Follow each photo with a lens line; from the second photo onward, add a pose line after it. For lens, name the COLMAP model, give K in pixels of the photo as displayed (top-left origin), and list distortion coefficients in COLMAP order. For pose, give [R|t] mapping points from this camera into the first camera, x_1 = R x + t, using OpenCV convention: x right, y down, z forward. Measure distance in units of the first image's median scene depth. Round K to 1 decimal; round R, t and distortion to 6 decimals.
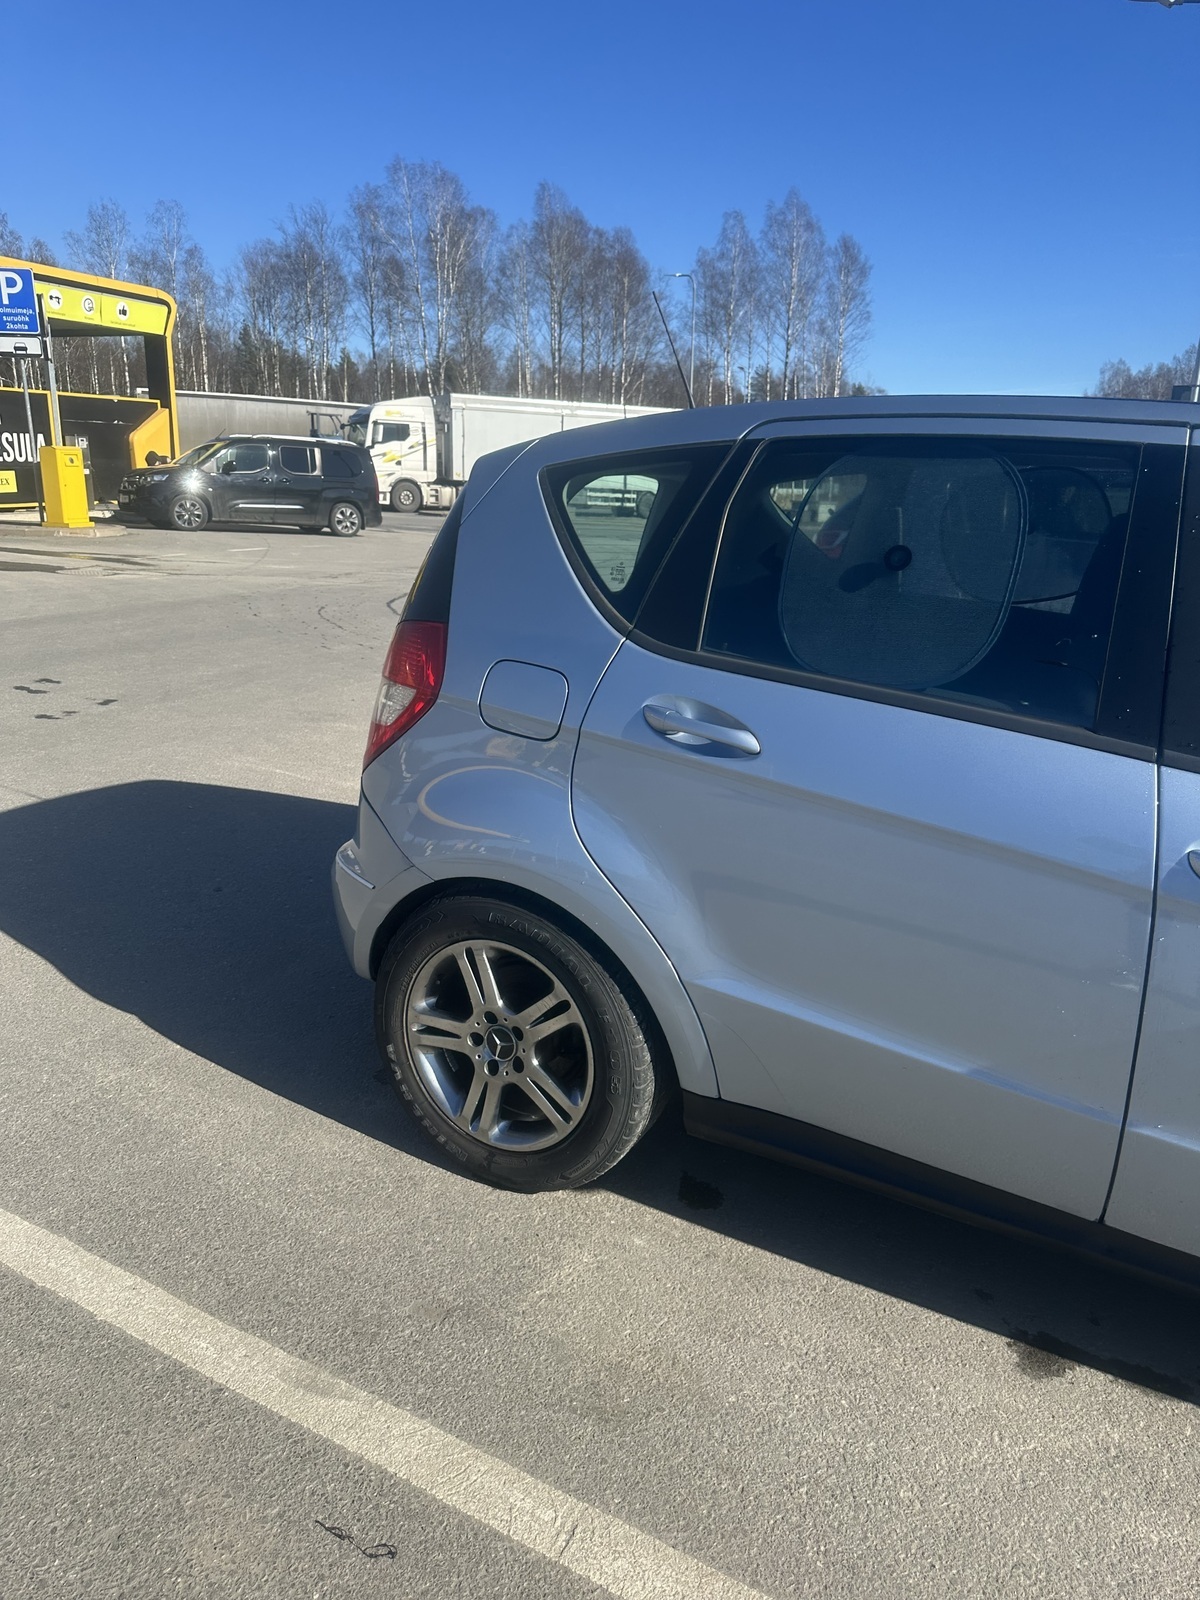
lens RADIAL K [[1106.6, 0, 563.4], [0, 1106.6, 760.5], [0, 0, 1]] dist [0.057358, -0.051571]
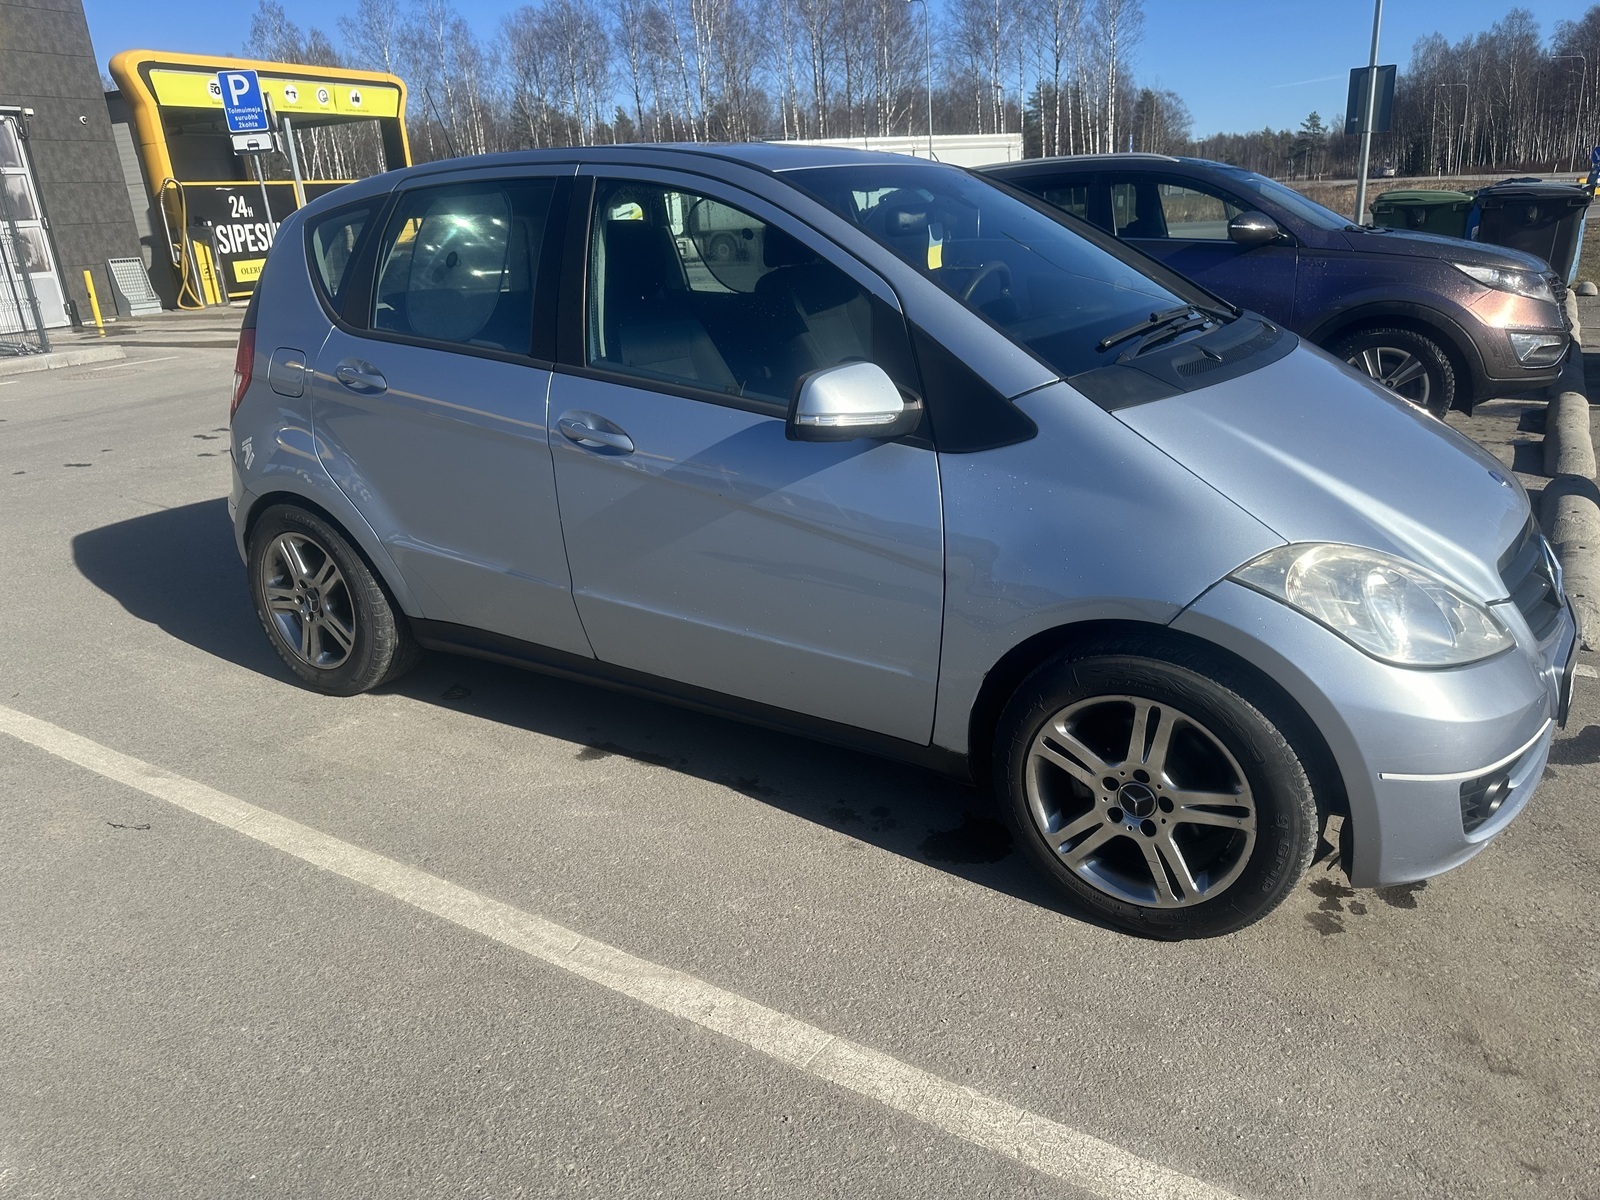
lens RADIAL K [[1106.6, 0, 768.1], [0, 1106.6, 596.8], [0, 0, 1]] dist [0.057358, -0.051571]
pose [[0.992416, -0.053377, -0.110735, 0.116698], [0.061521, 0.995543, 0.071479, 0.027487], [0.106426, -0.077750, 0.991276, -0.074975]]
